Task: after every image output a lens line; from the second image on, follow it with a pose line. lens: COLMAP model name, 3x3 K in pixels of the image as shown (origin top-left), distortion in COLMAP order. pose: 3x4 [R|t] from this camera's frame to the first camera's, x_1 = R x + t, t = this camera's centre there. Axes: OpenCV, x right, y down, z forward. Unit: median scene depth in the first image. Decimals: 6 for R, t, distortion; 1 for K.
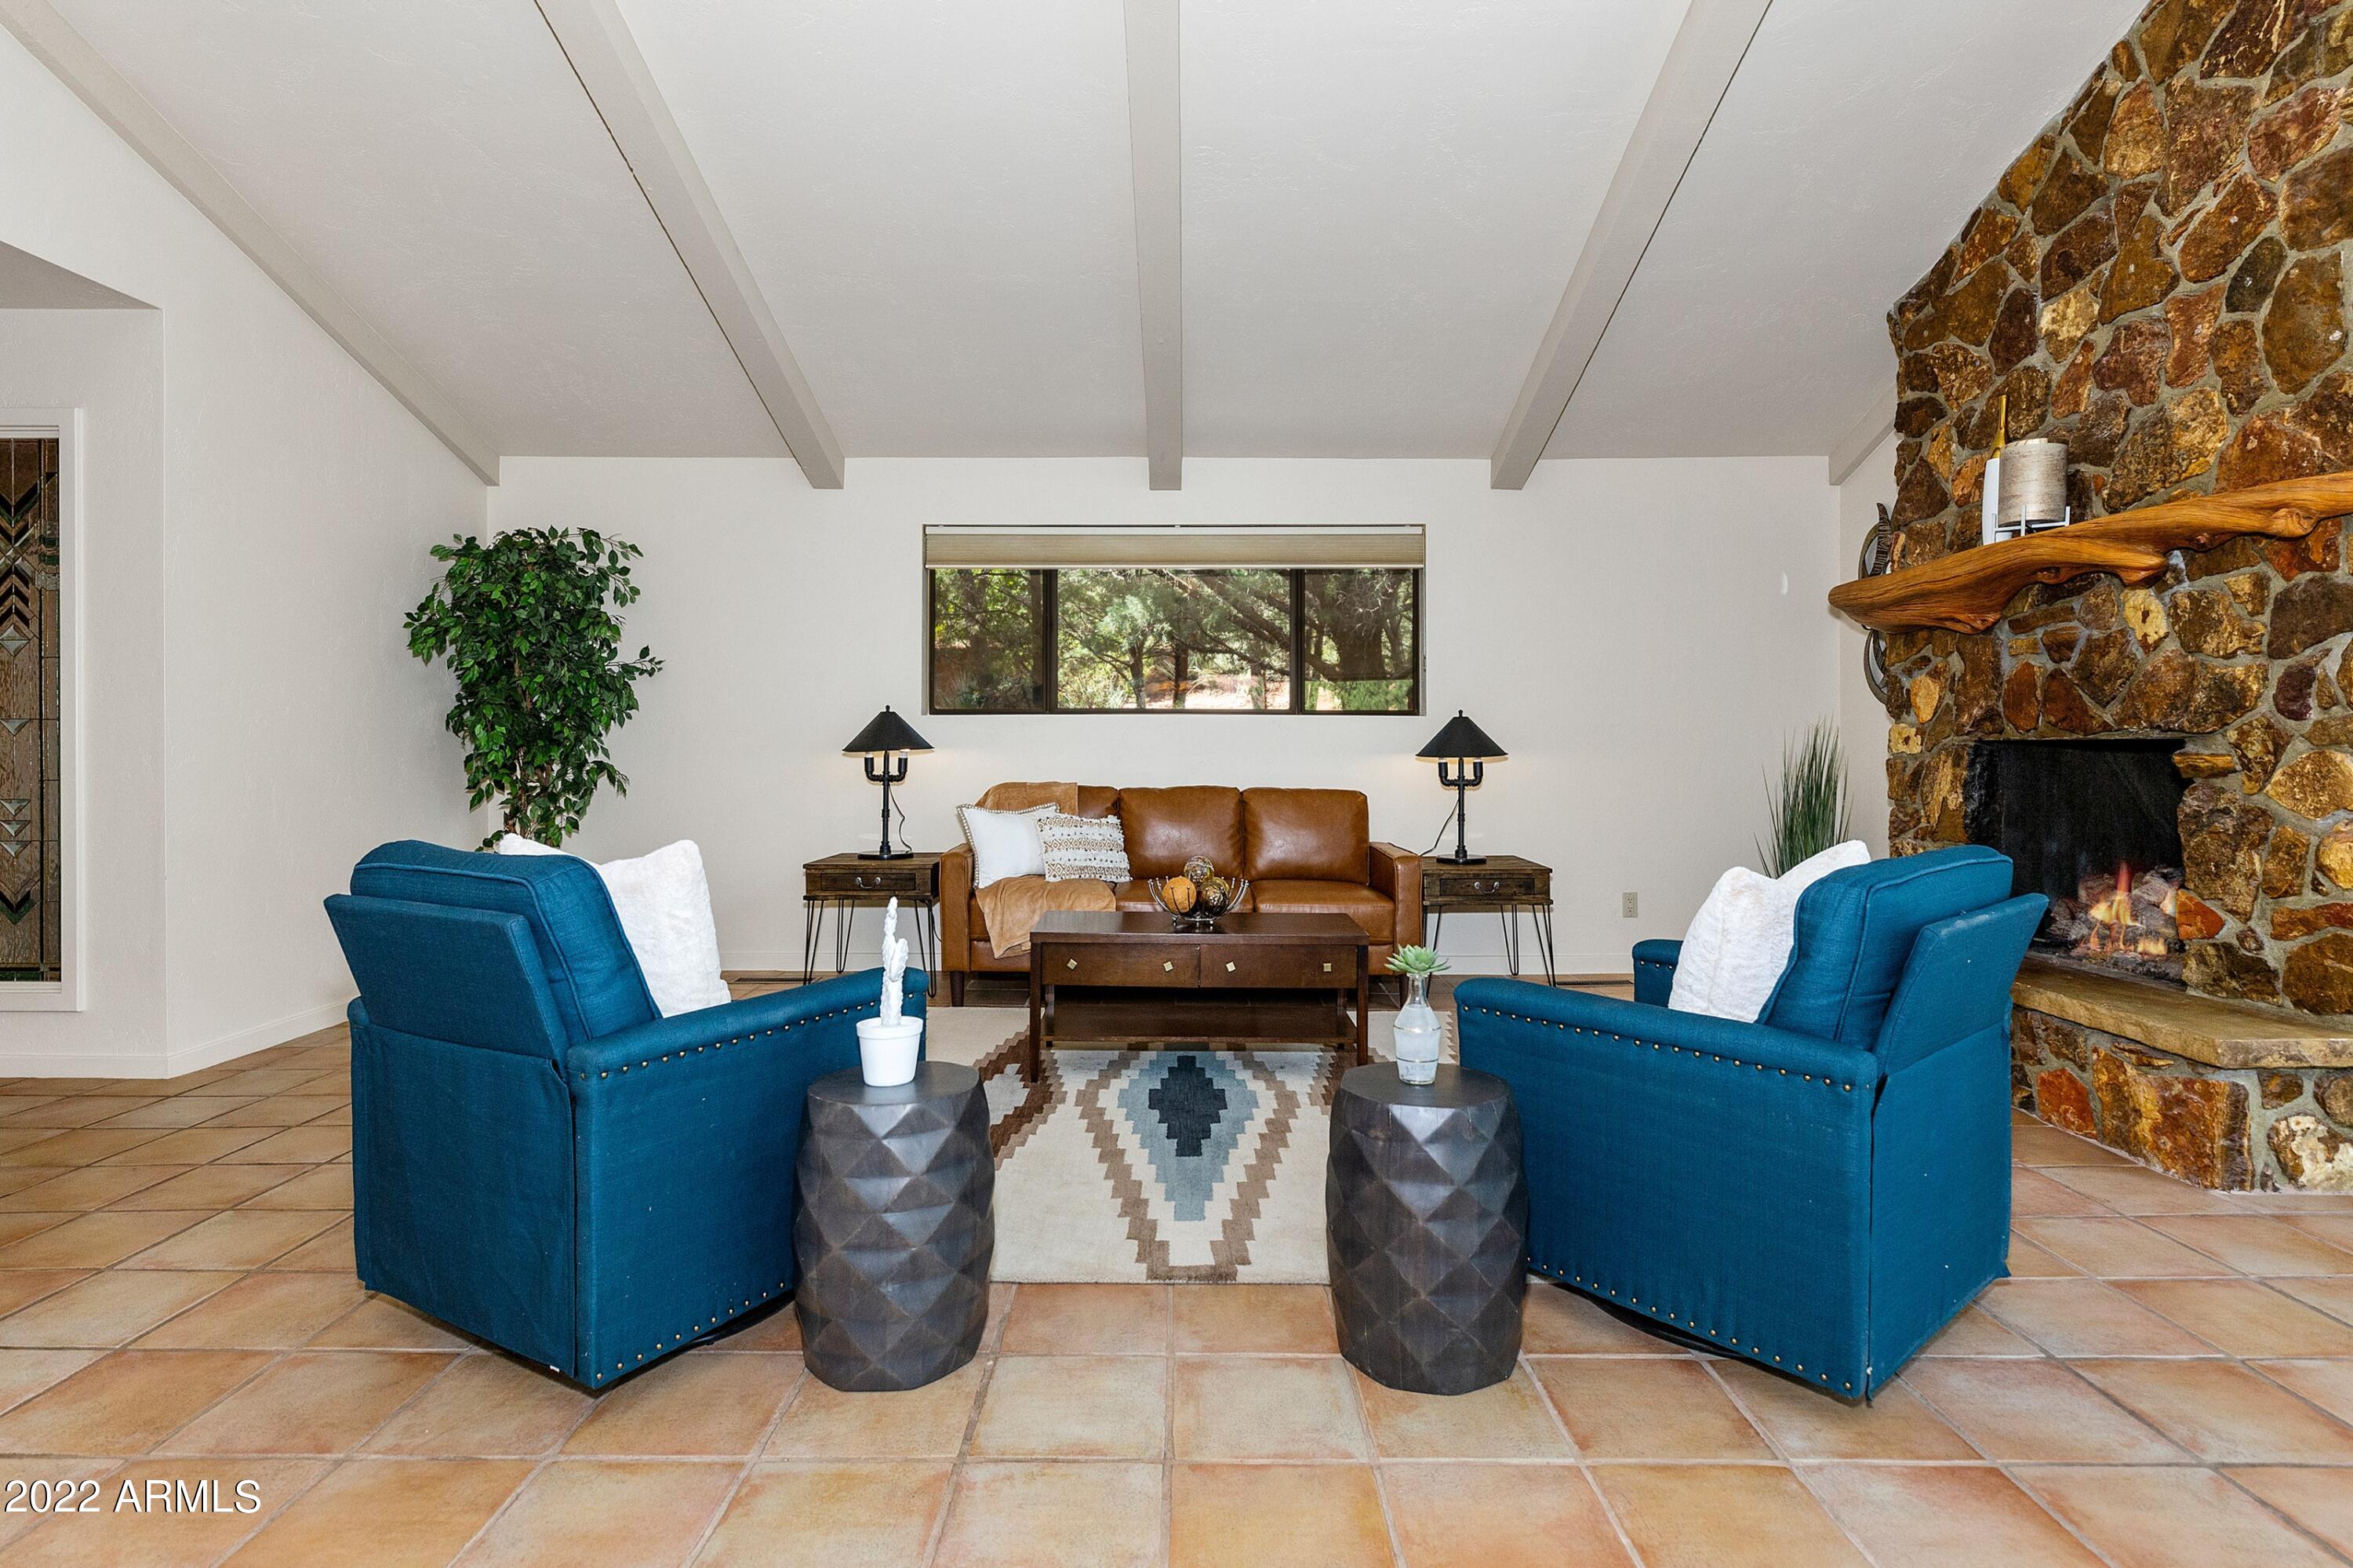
lens RADIAL K [[1128.1, 0, 1192.0], [0, 1128.1, 751.3], [0, 0, 1]] dist [0.000563, 0.000409]
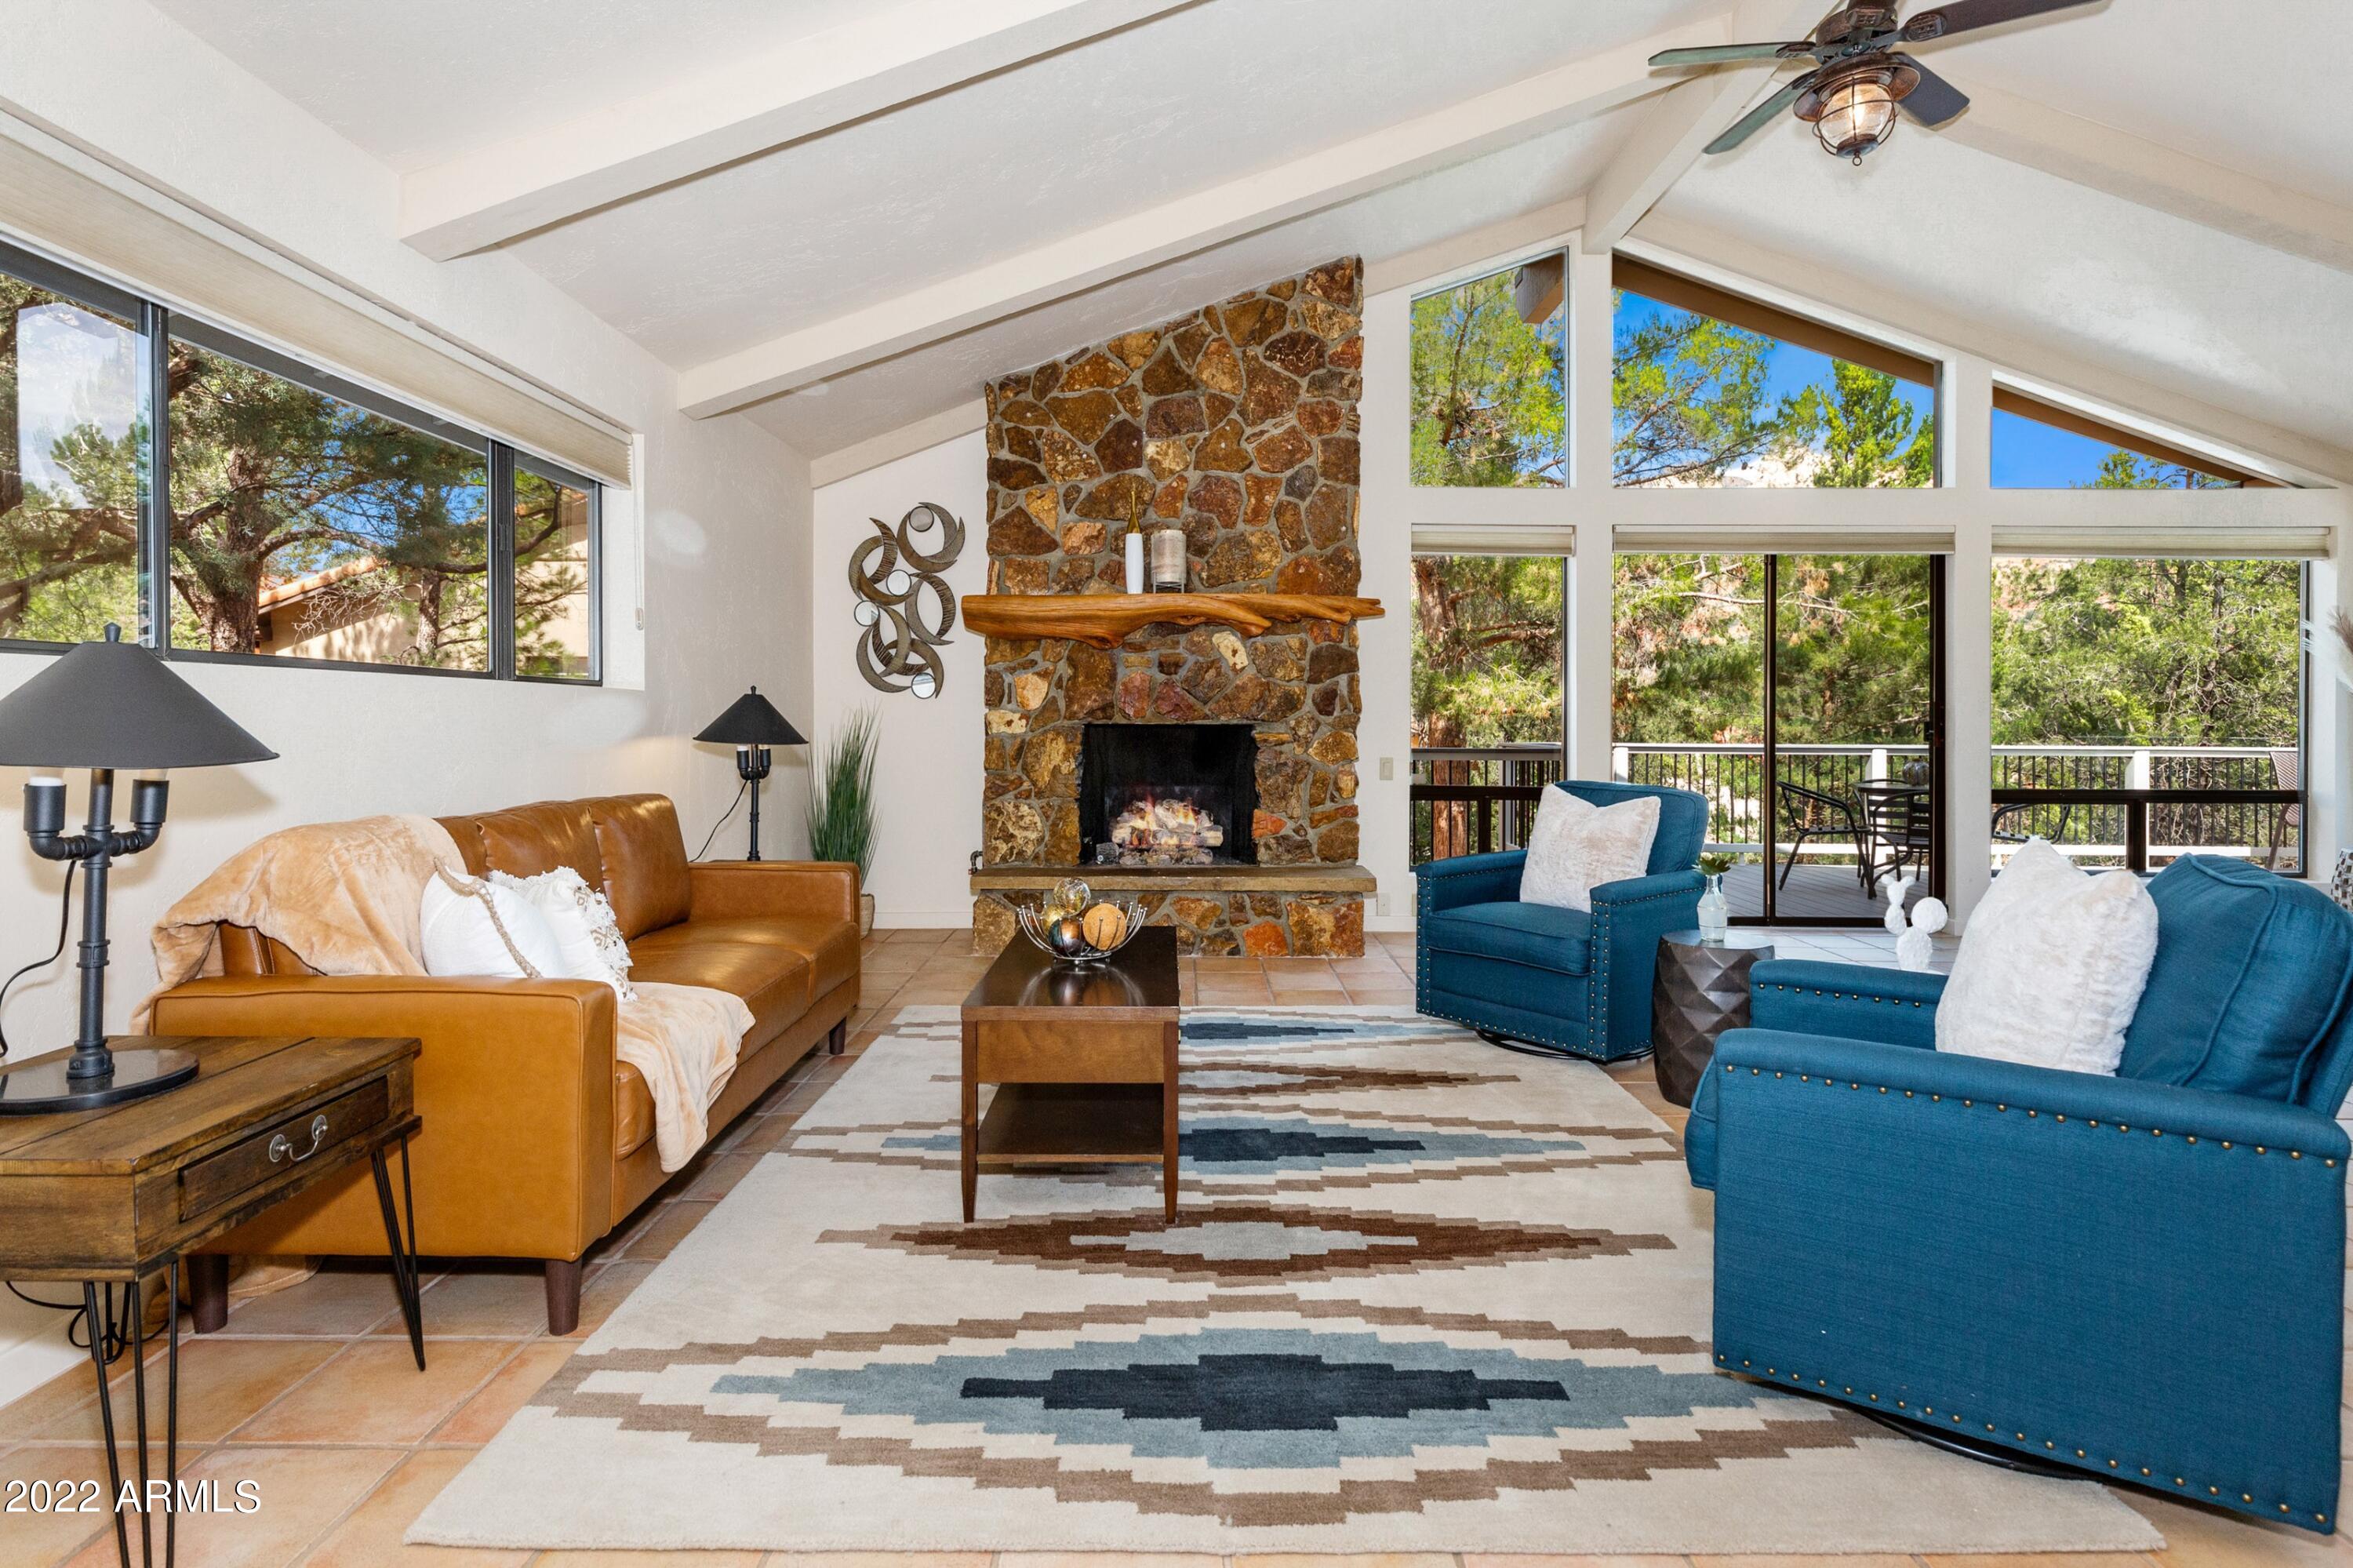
lens RADIAL K [[1186.4, 0, 1133.4], [0, 1186.4, 717.1], [0, 0, 1]] dist [-0.000753, -0.000110]
pose [[0.032043, 0.001863, 0.999485, -0.903307], [0.001653, 0.999997, -0.001917, -0.017851], [-0.999485, 0.001714, 0.032040, 1.032962]]
